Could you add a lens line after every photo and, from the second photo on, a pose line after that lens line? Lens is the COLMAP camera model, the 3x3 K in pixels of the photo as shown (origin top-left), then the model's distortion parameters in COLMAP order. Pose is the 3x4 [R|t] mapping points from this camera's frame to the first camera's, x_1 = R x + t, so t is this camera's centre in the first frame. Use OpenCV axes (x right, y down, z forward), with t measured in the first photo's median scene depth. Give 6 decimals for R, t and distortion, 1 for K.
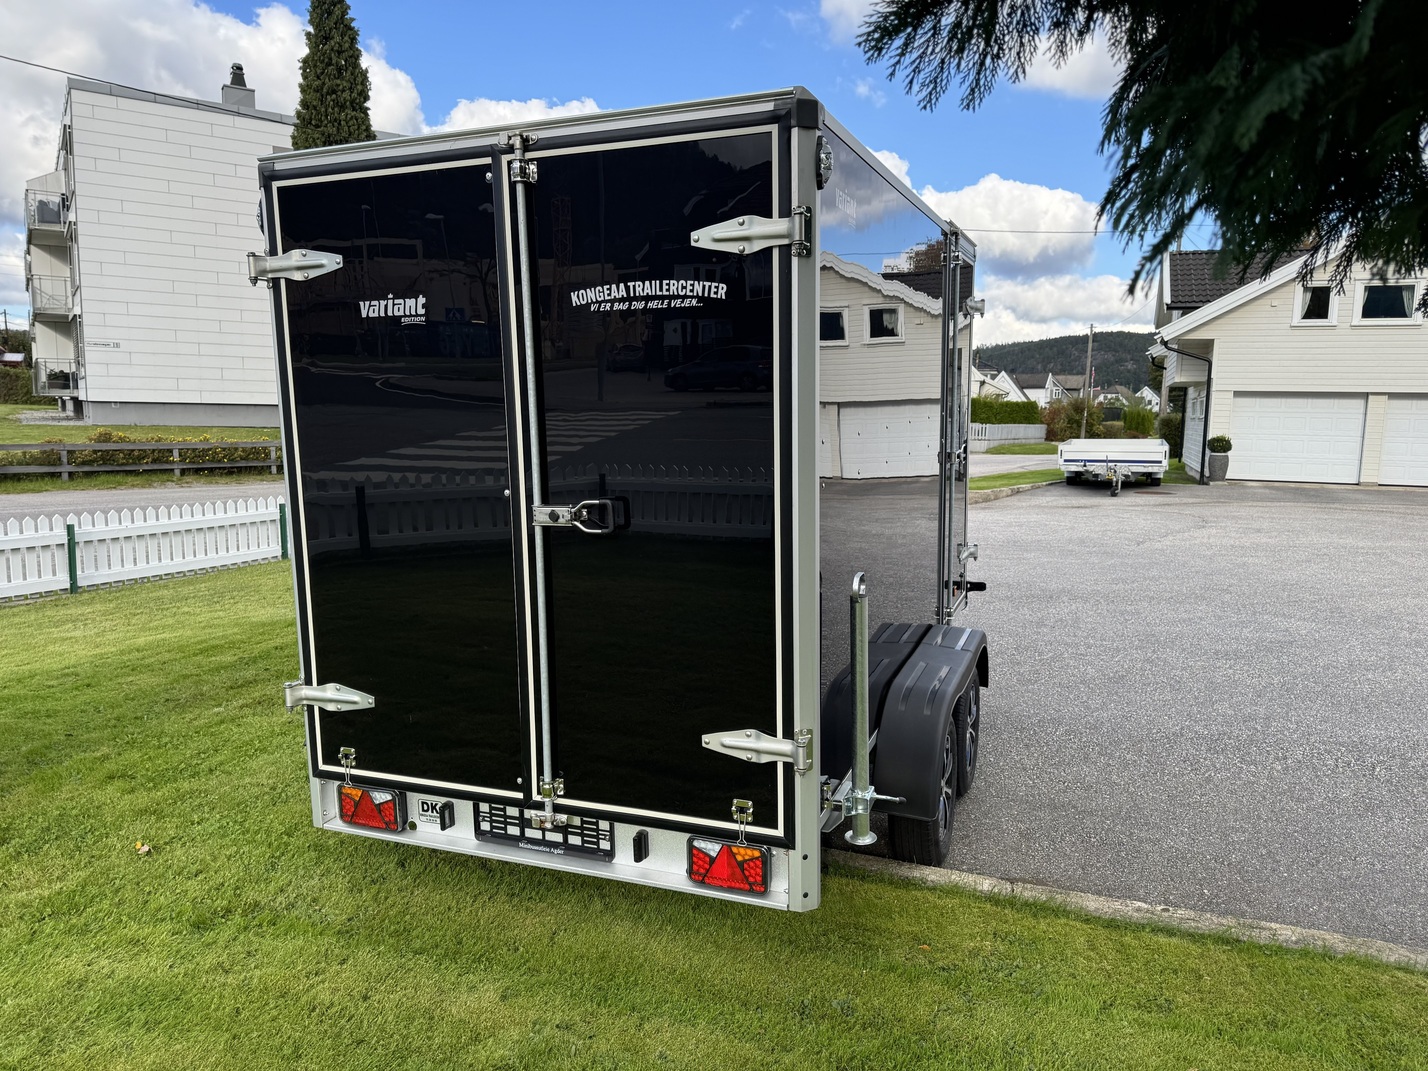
lens RADIAL K [[1006.8, 0, 719.4], [0, 1006.8, 536.1], [0, 0, 1]] dist [0.031519, -0.035754]
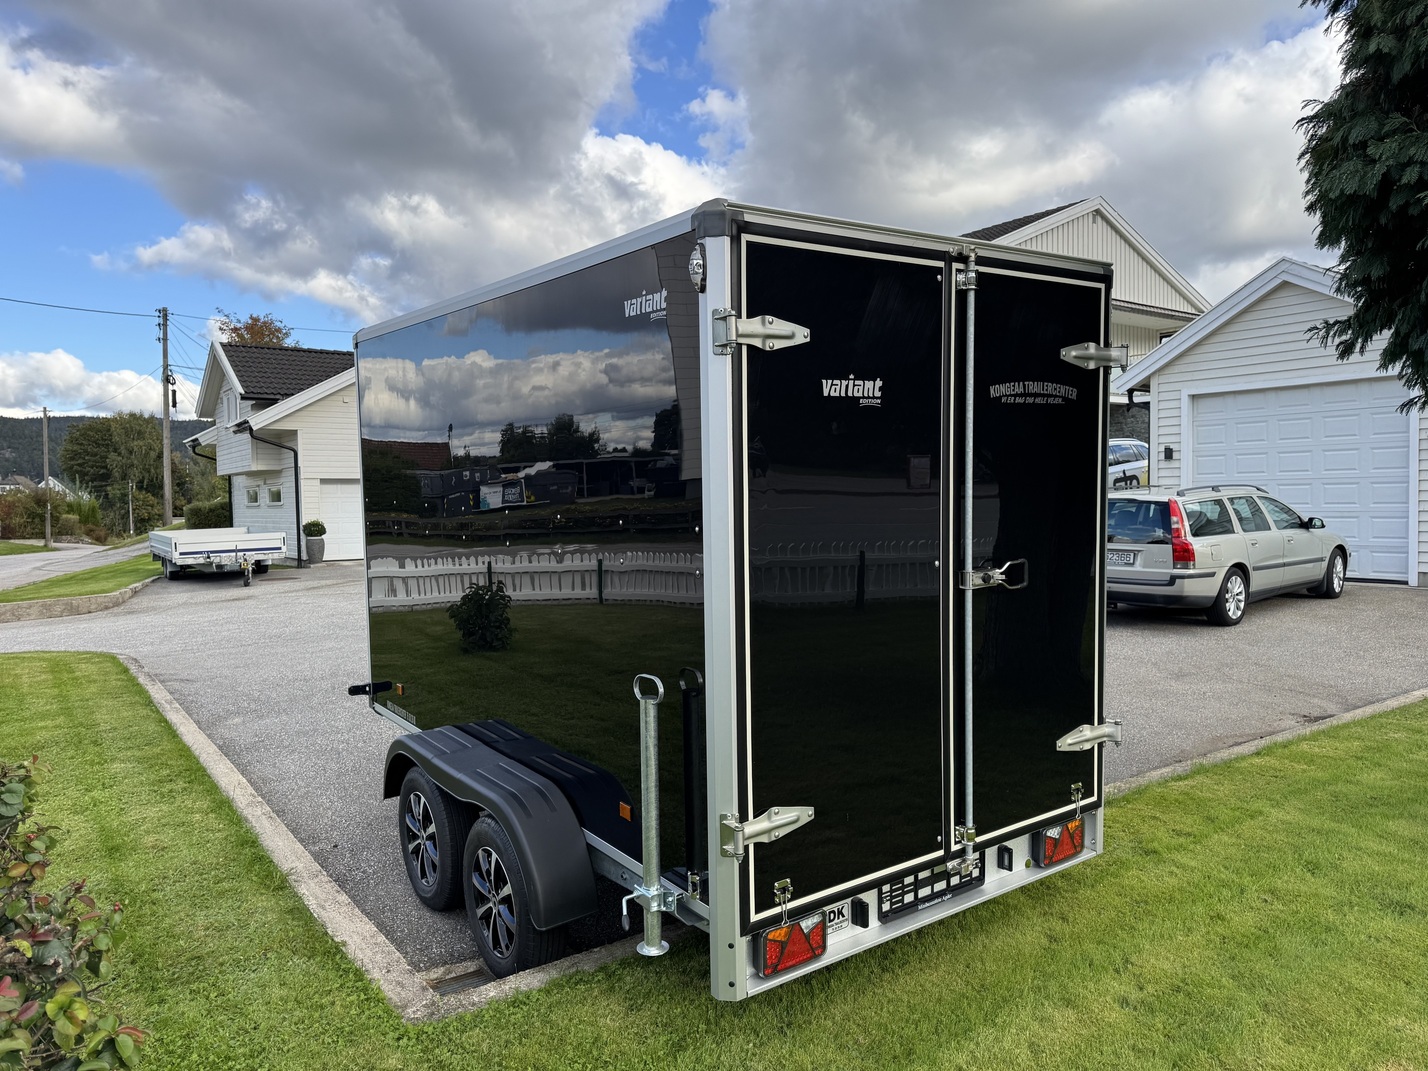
lens RADIAL K [[1006.8, 0, 704.9], [0, 1006.8, 537.7], [0, 0, 1]] dist [0.031519, -0.035754]
pose [[0.556496, -0.058870, 0.828762, -1.130704], [0.129611, 0.991426, -0.016606, -0.079015], [-0.820679, 0.116658, 0.559354, 0.546769]]
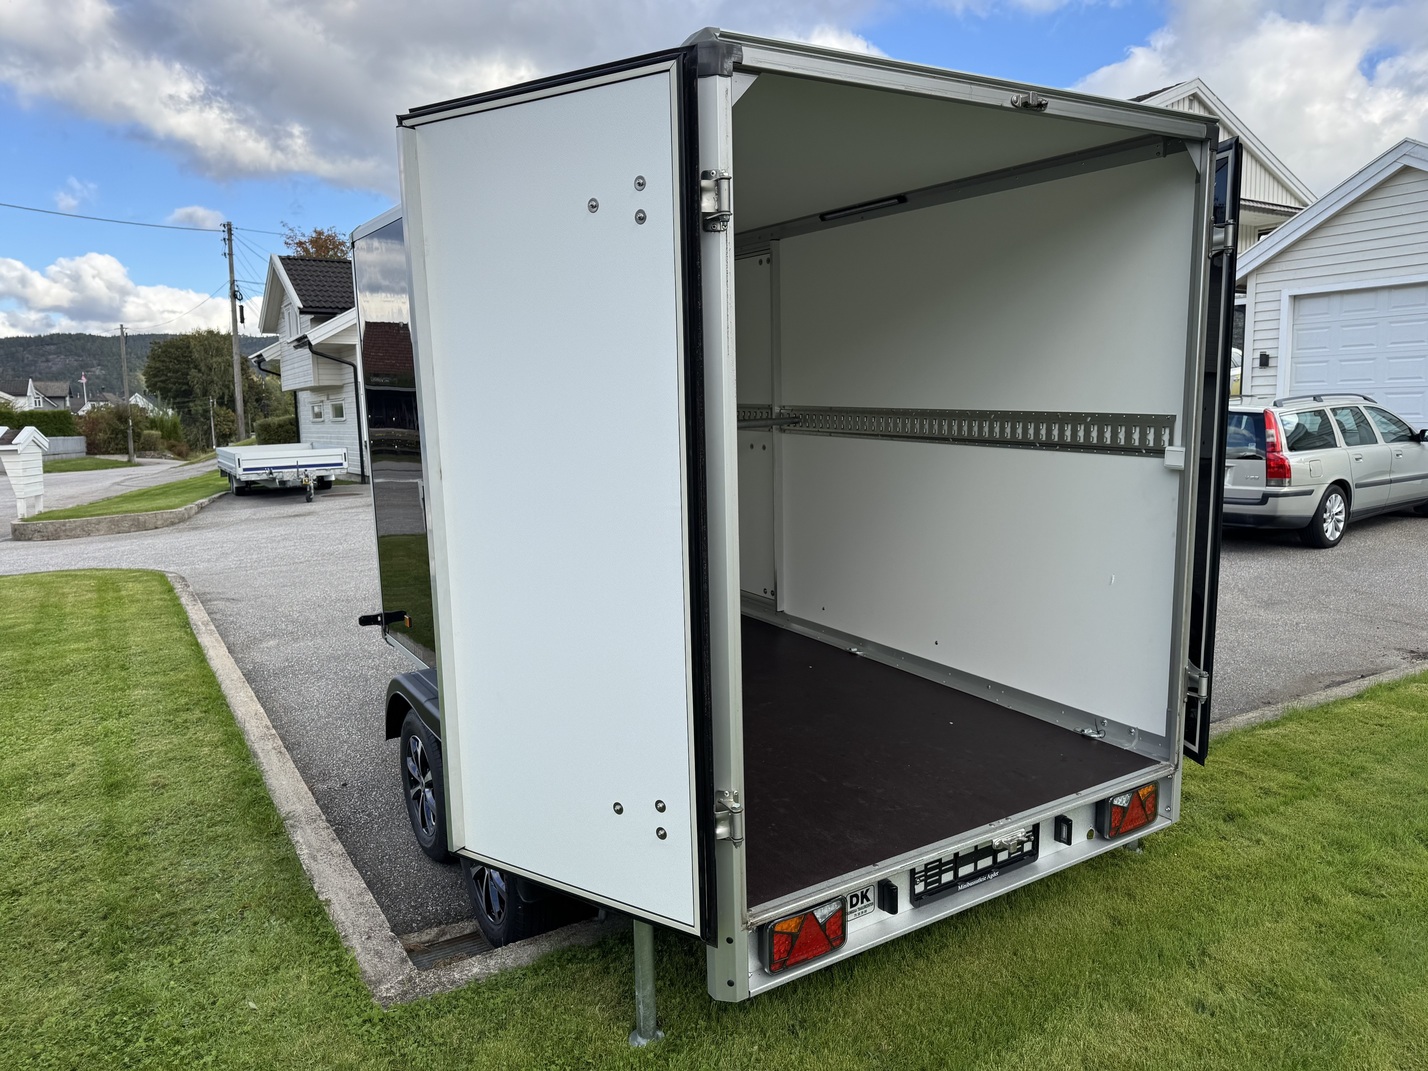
lens RADIAL K [[1006.8, 0, 708.2], [0, 1006.8, 537.9], [0, 0, 1]] dist [0.031519, -0.035754]
pose [[0.608966, -0.127765, 0.782839, -0.974174], [0.131011, 0.989588, 0.059595, -0.082171], [-0.782302, 0.066269, 0.619364, 0.587228]]
